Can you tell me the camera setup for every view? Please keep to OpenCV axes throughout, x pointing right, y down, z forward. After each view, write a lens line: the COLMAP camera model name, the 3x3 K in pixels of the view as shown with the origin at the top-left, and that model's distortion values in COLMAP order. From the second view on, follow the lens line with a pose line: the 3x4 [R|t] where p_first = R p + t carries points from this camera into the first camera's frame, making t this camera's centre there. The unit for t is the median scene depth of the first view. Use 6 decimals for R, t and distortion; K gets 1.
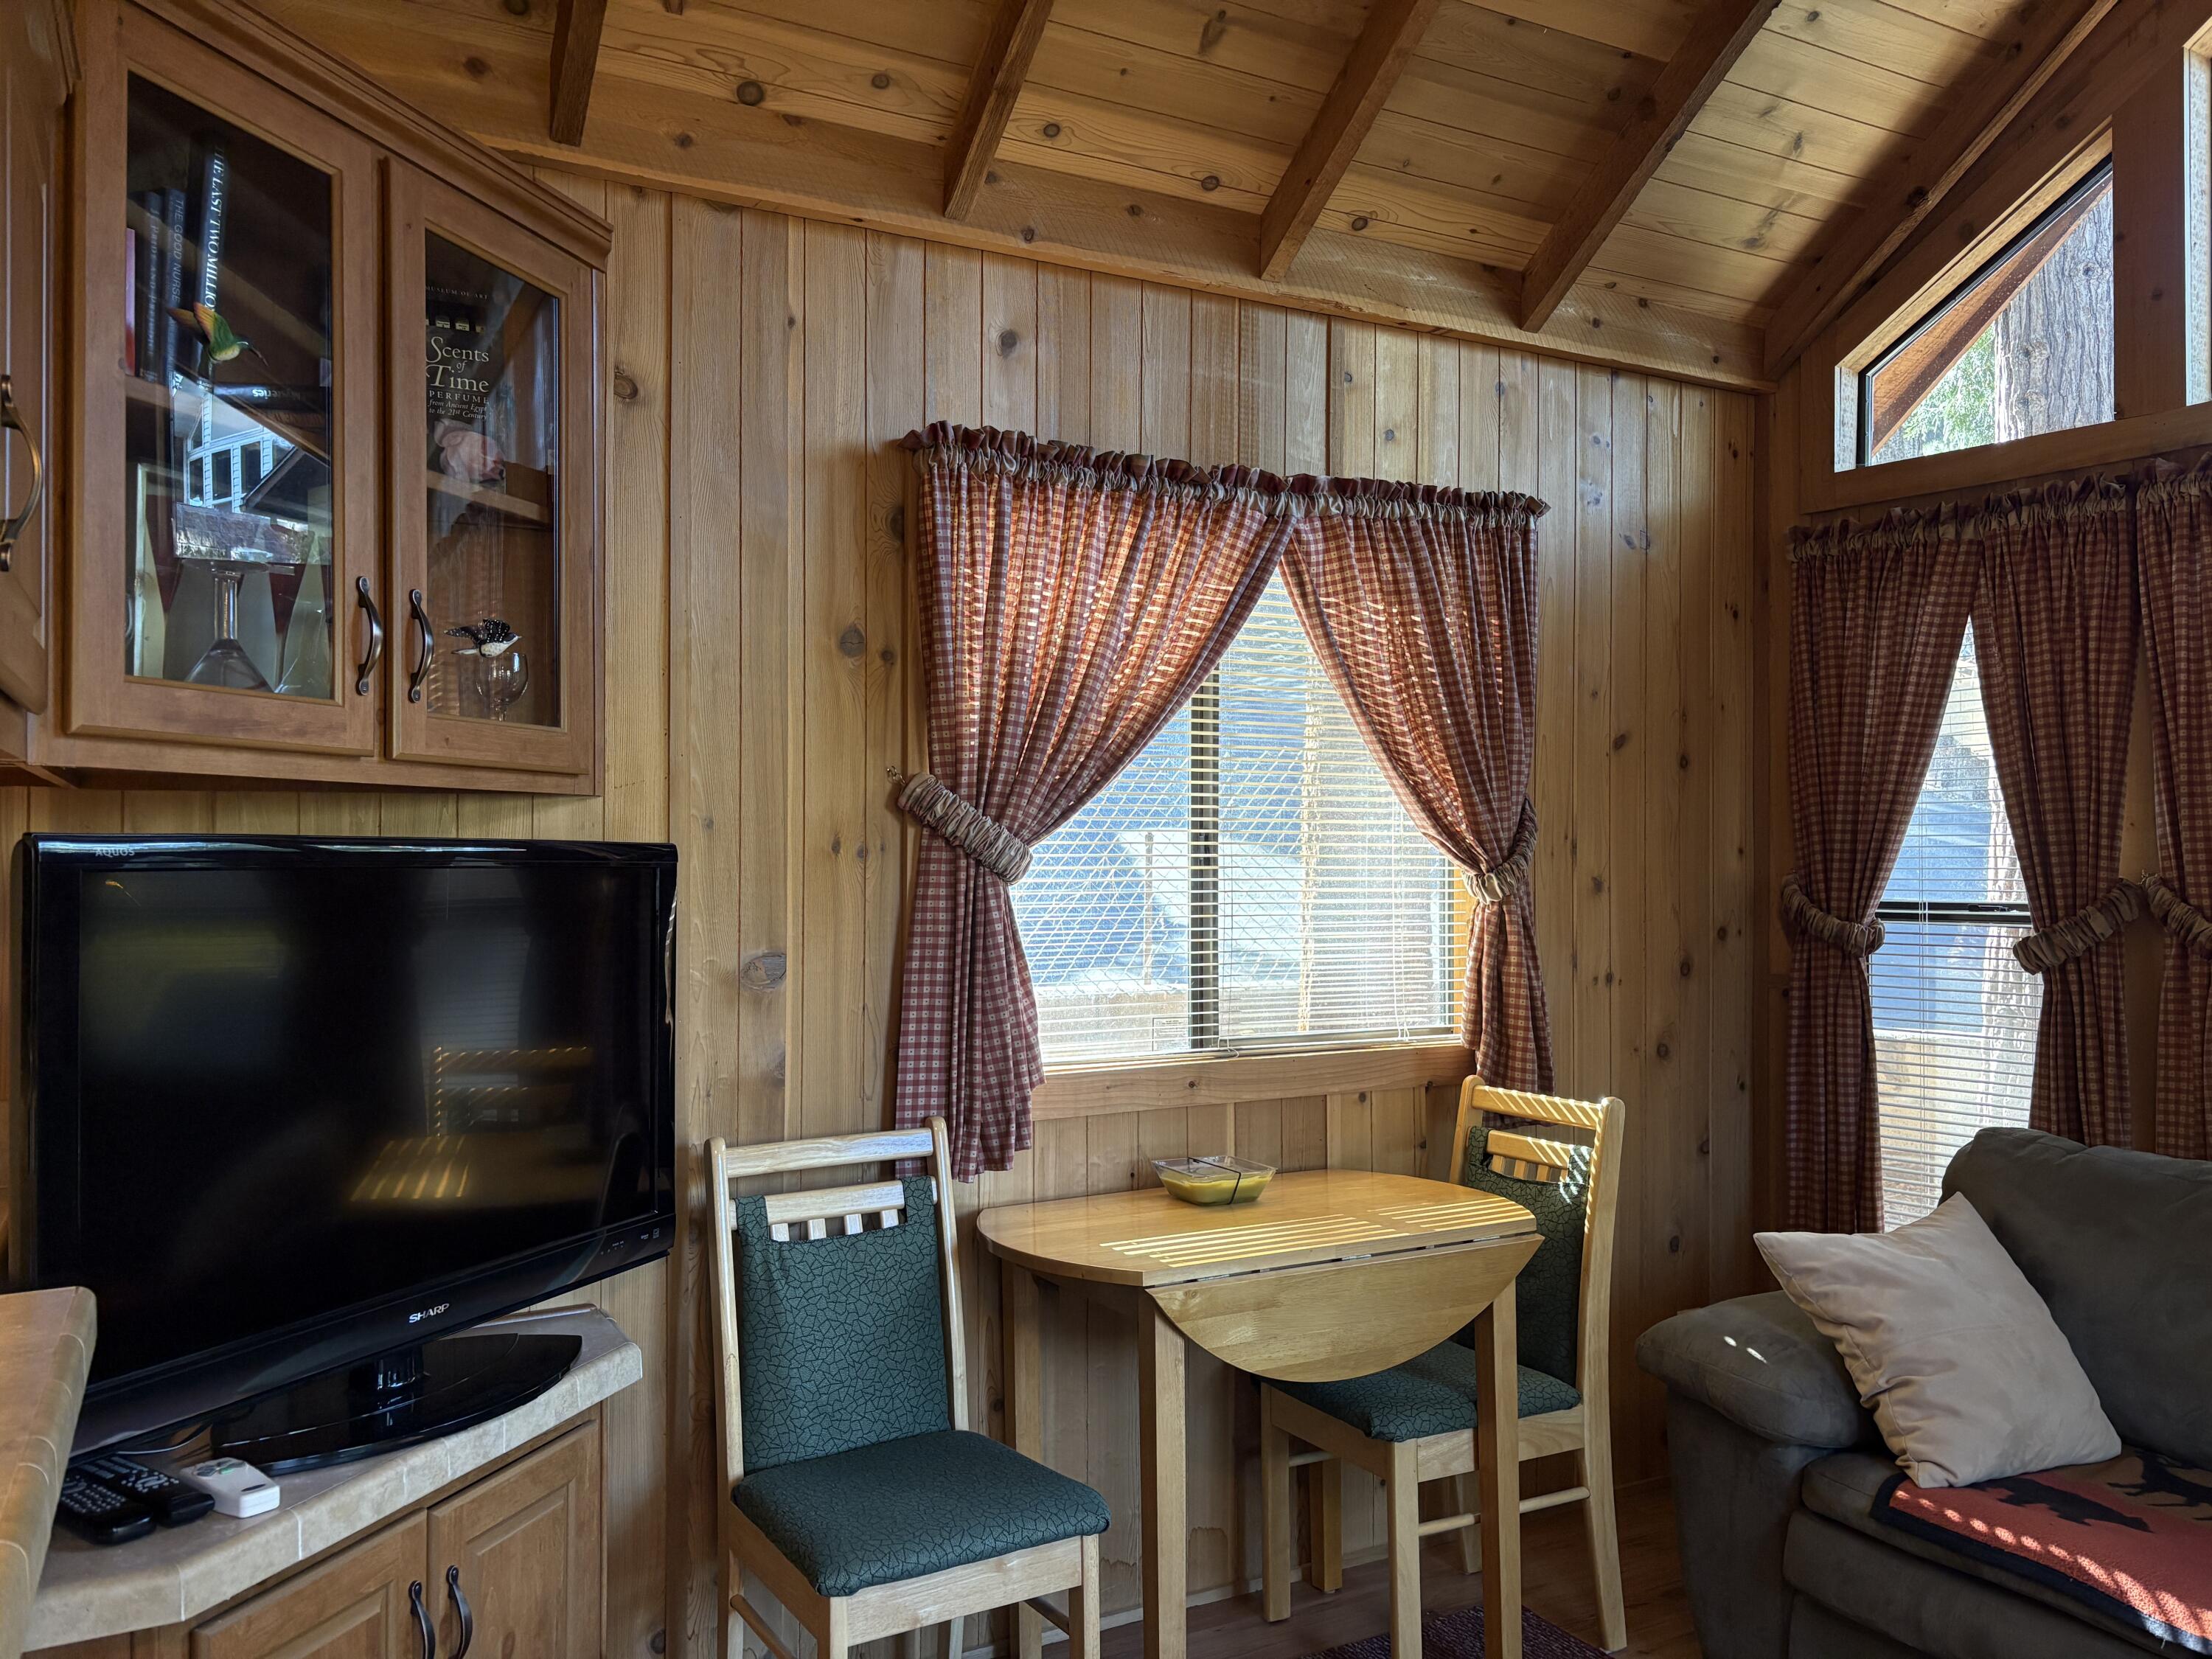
lens RADIAL K [[1672.3, 0, 1100.4], [0, 1672.3, 833.8], [0, 0, 1]] dist [0.051626, -0.057584]
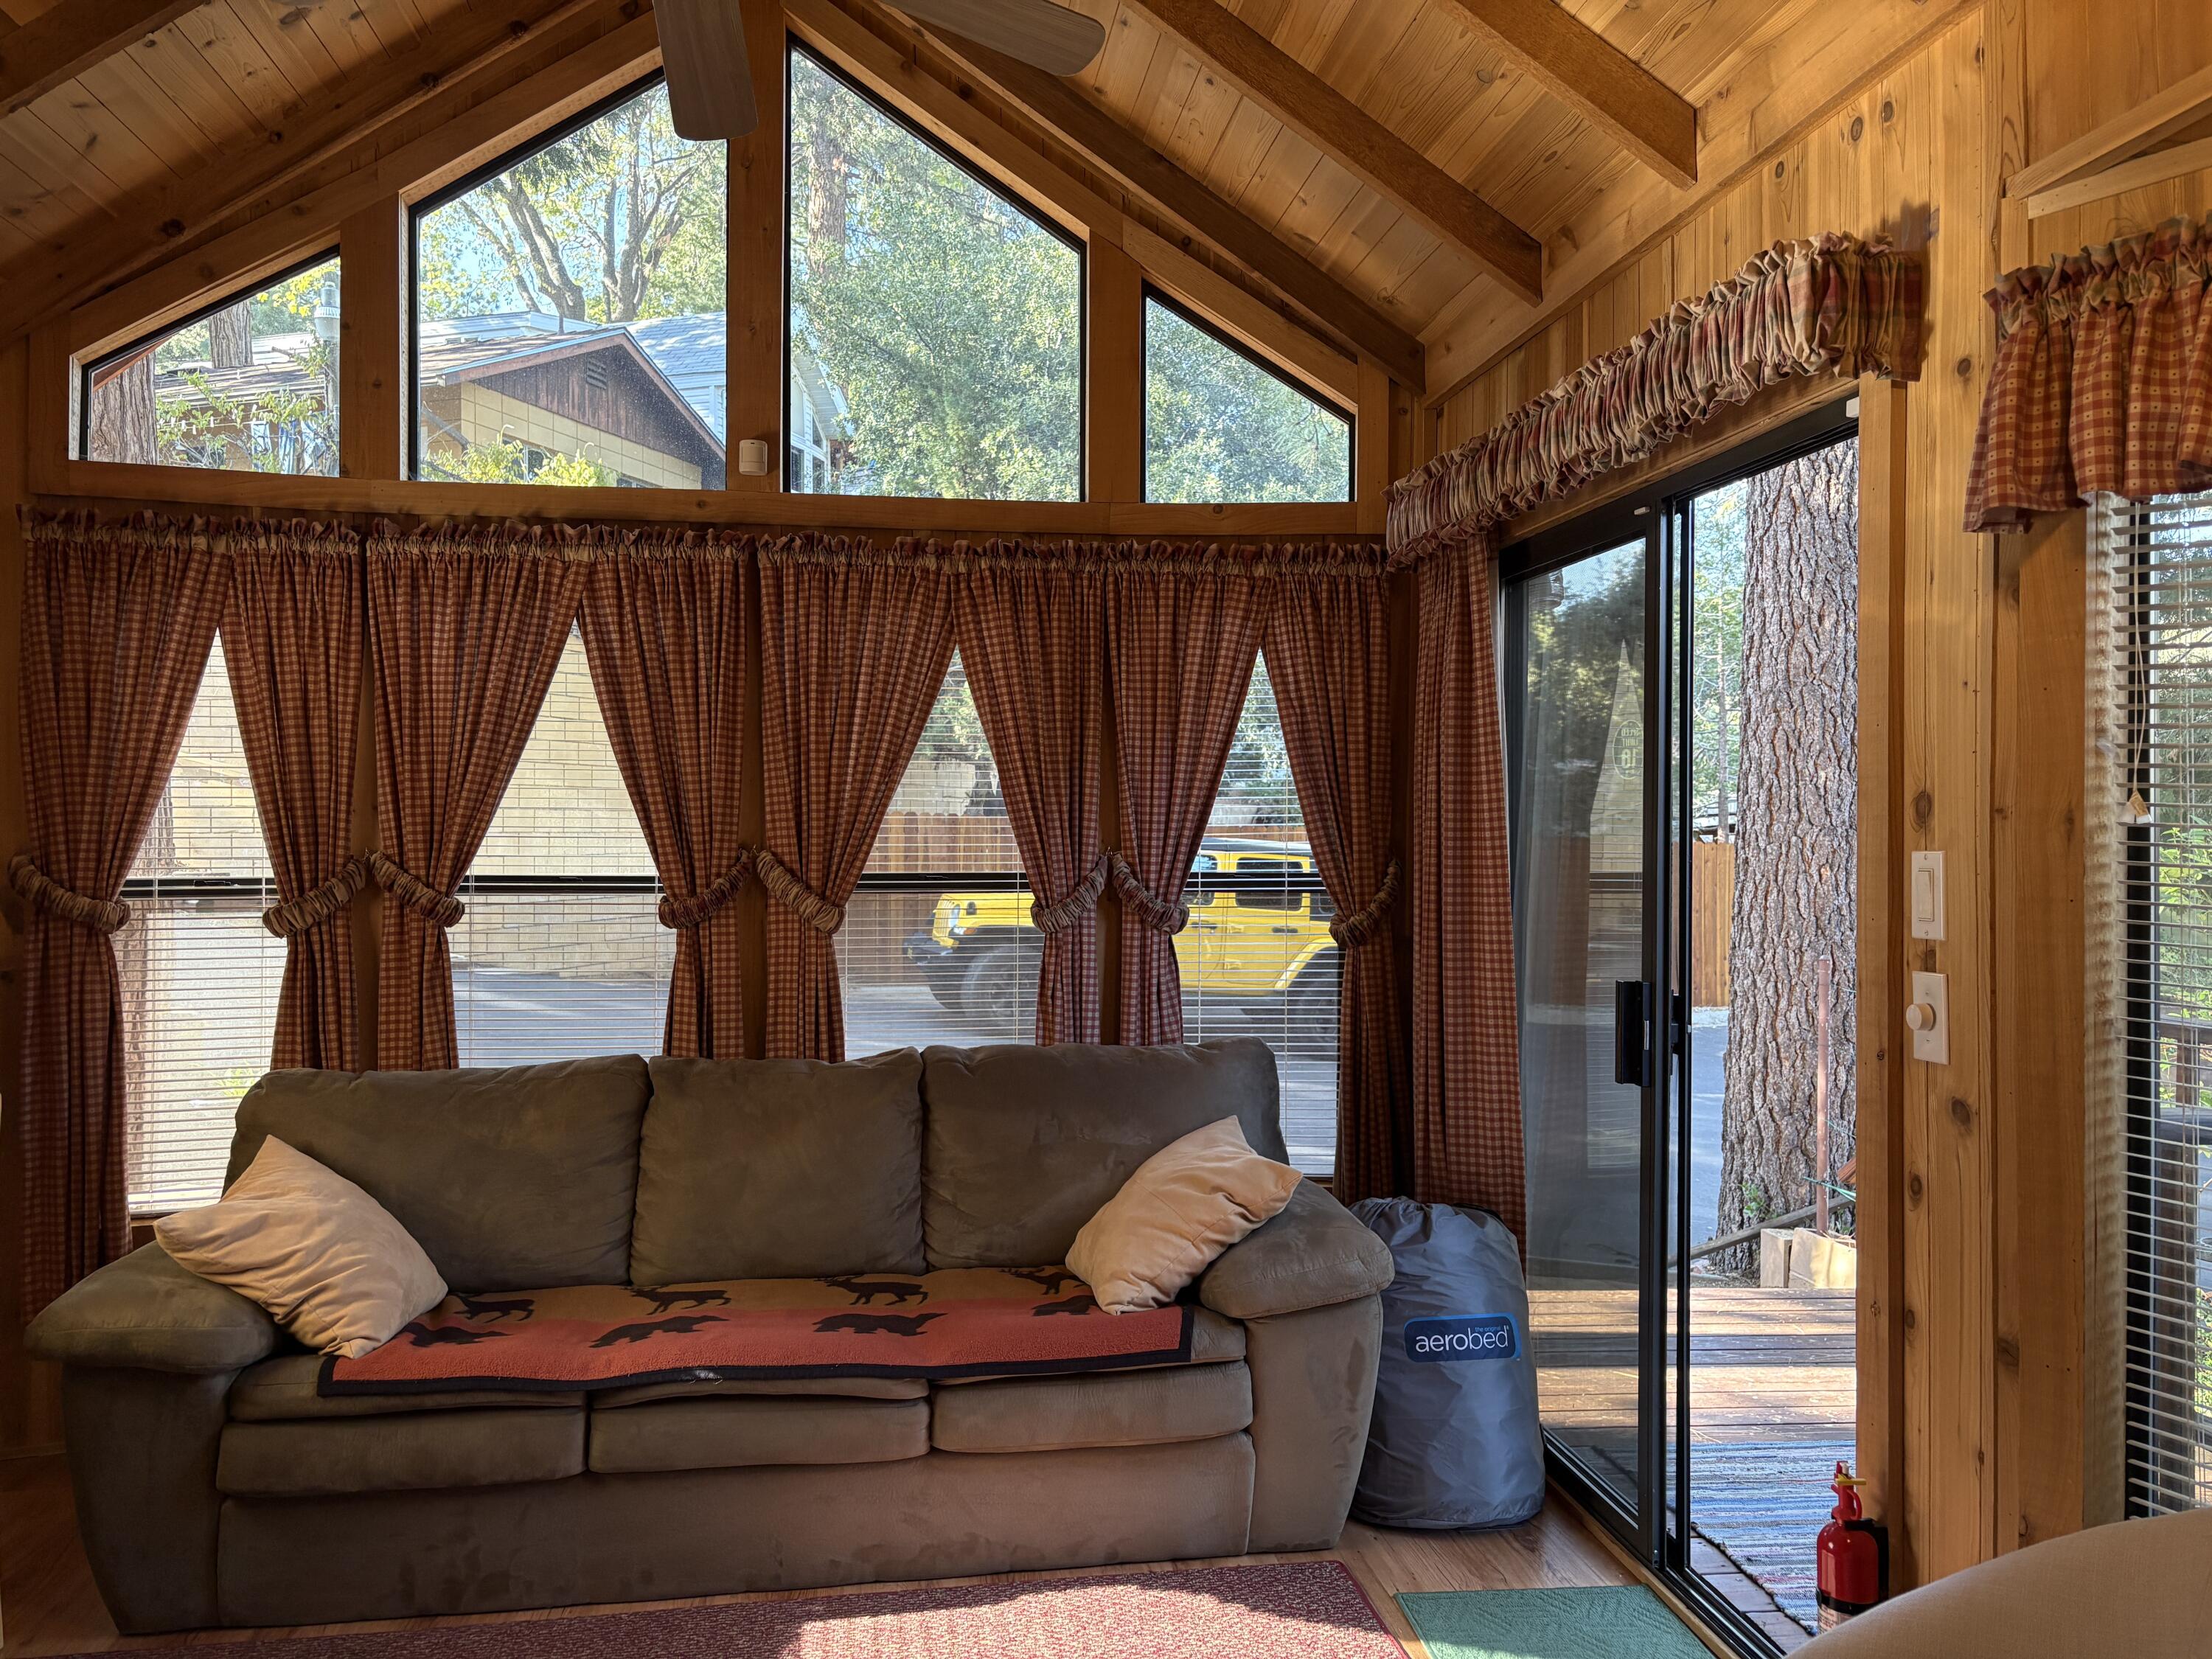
lens RADIAL K [[1672.3, 0, 1103.8], [0, 1672.3, 830.2], [0, 0, 1]] dist [0.051626, -0.057584]
pose [[0.352441, 0.001807, 0.935832, -0.361833], [-0.012852, 0.999913, 0.002909, -0.002128], [-0.935746, -0.013053, 0.352433, 0.063763]]
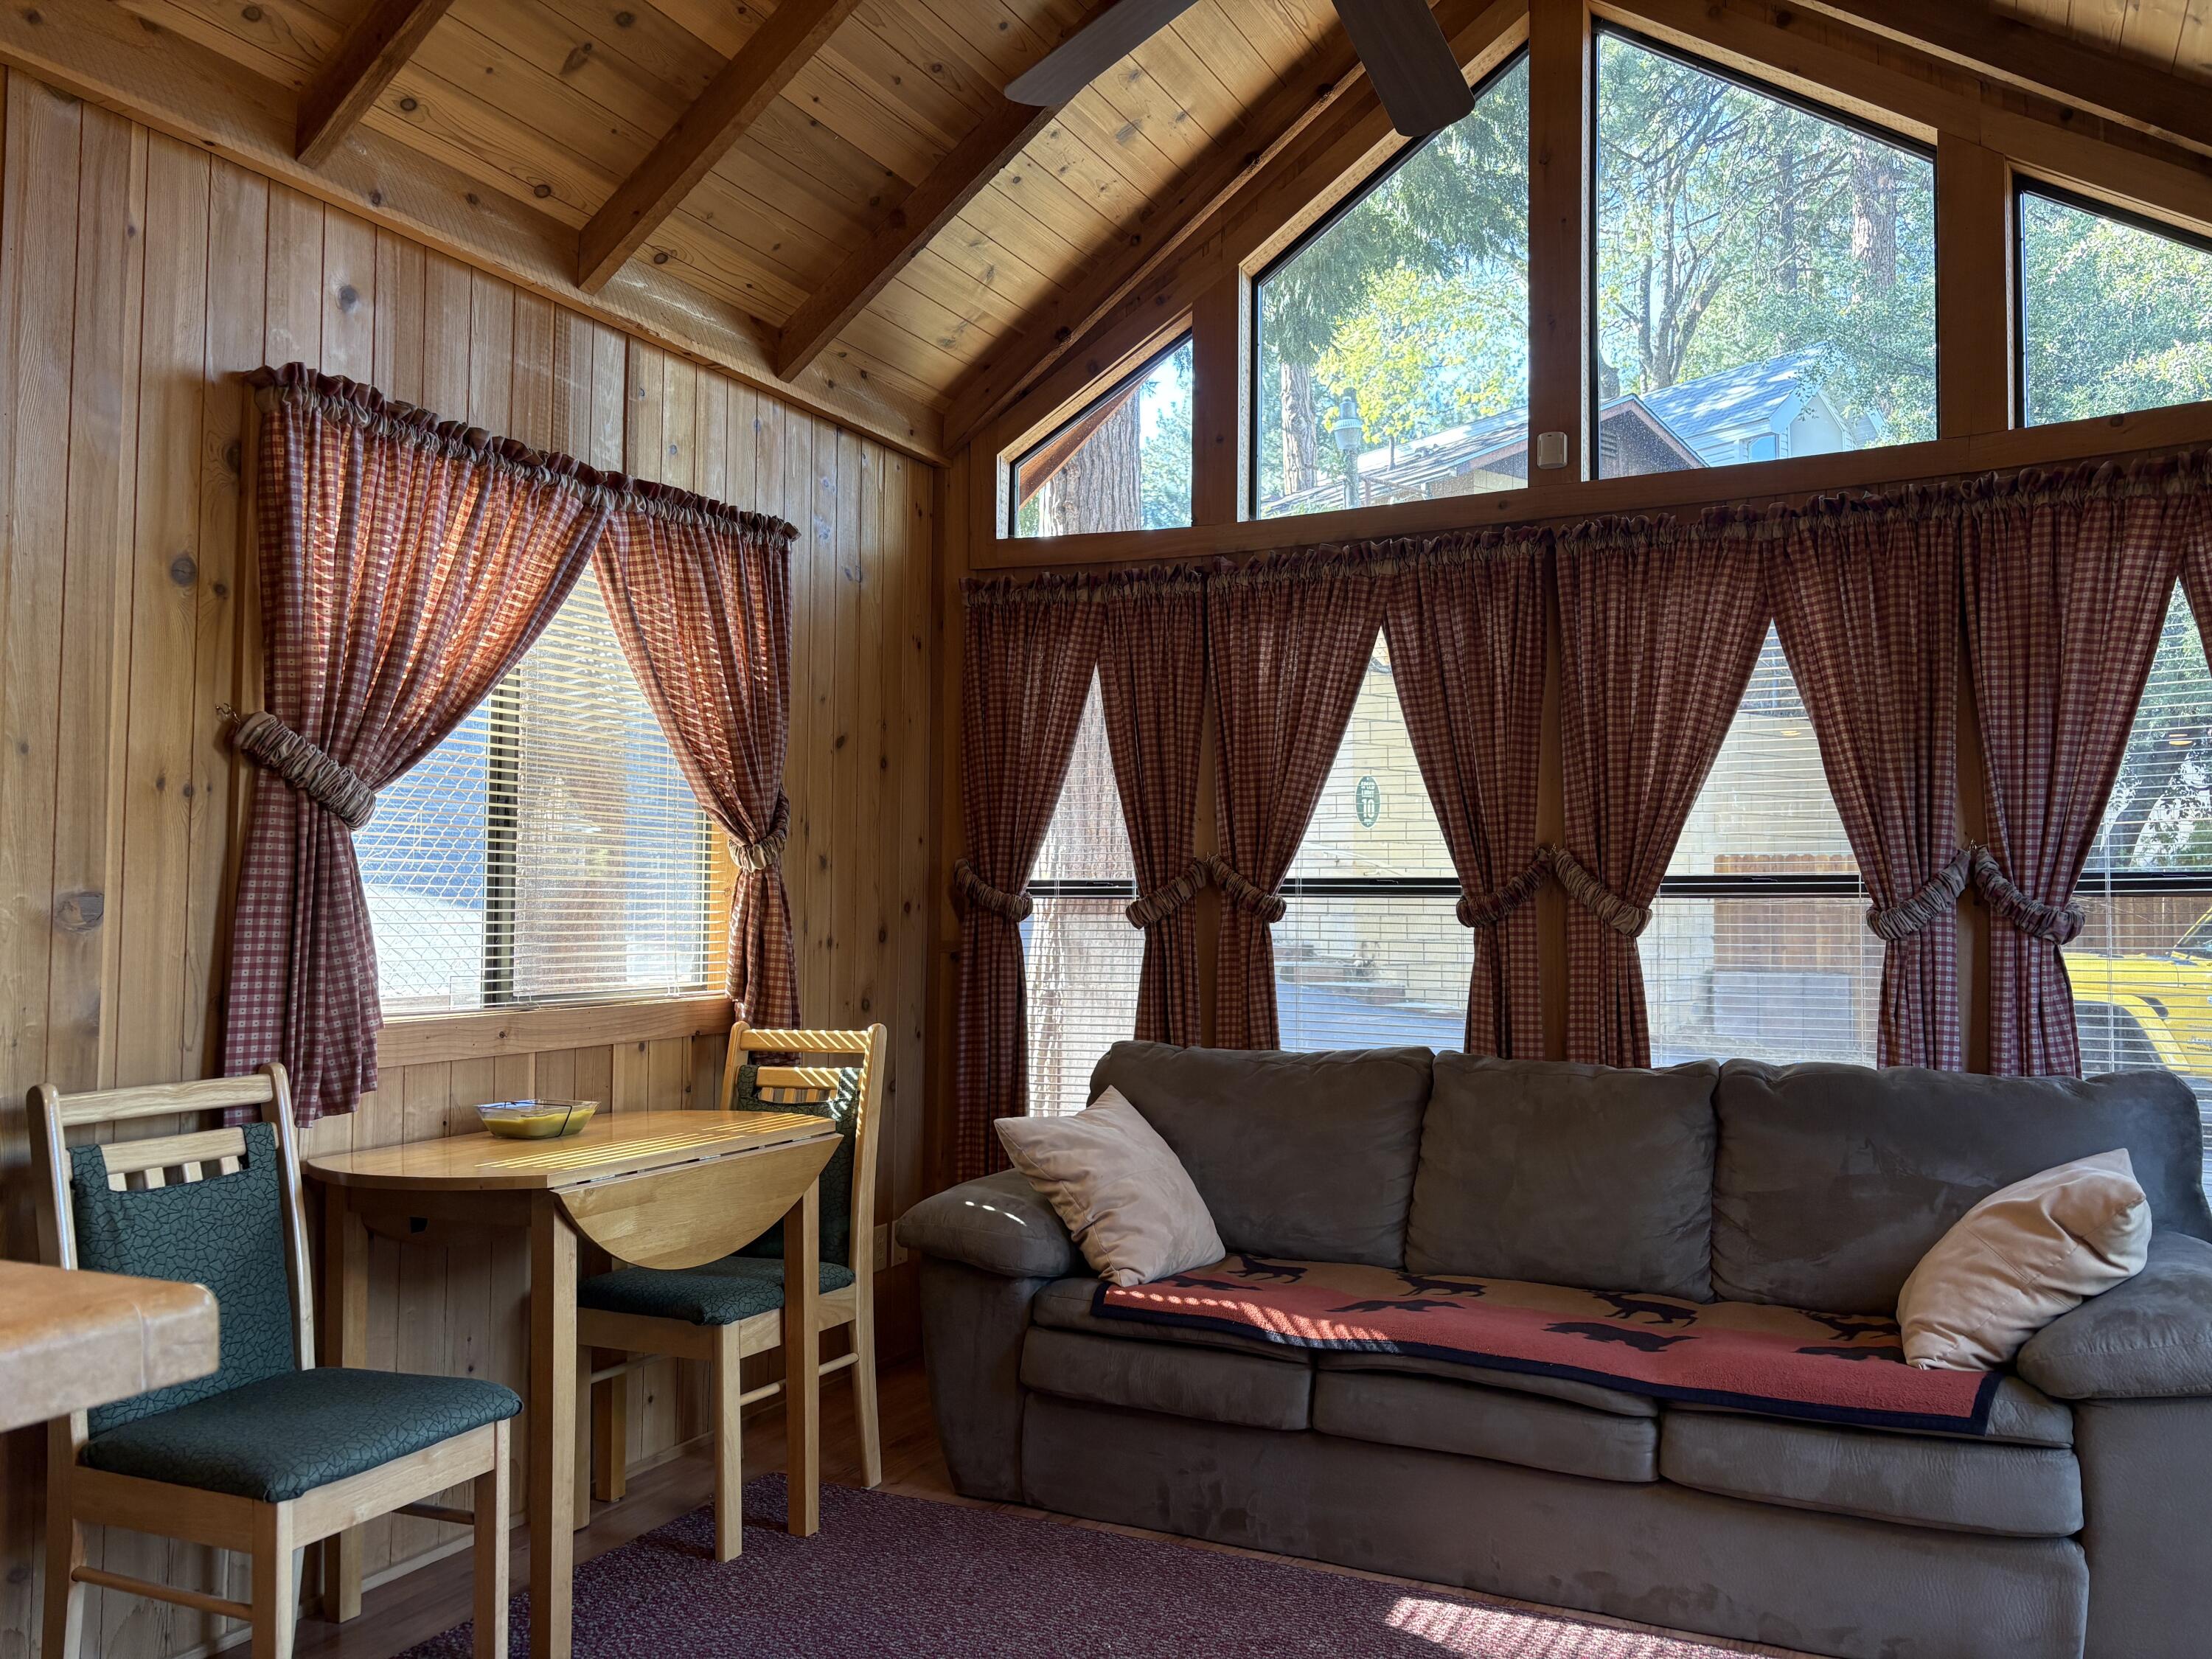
lens RADIAL K [[1672.3, 0, 1097.3], [0, 1672.3, 833.5], [0, 0, 1]] dist [0.051626, -0.057584]
pose [[0.828927, 0.029205, 0.558594, -0.229813], [-0.010325, 0.999265, -0.036922, 0.060138], [-0.559262, 0.024838, 0.828619, -0.082221]]
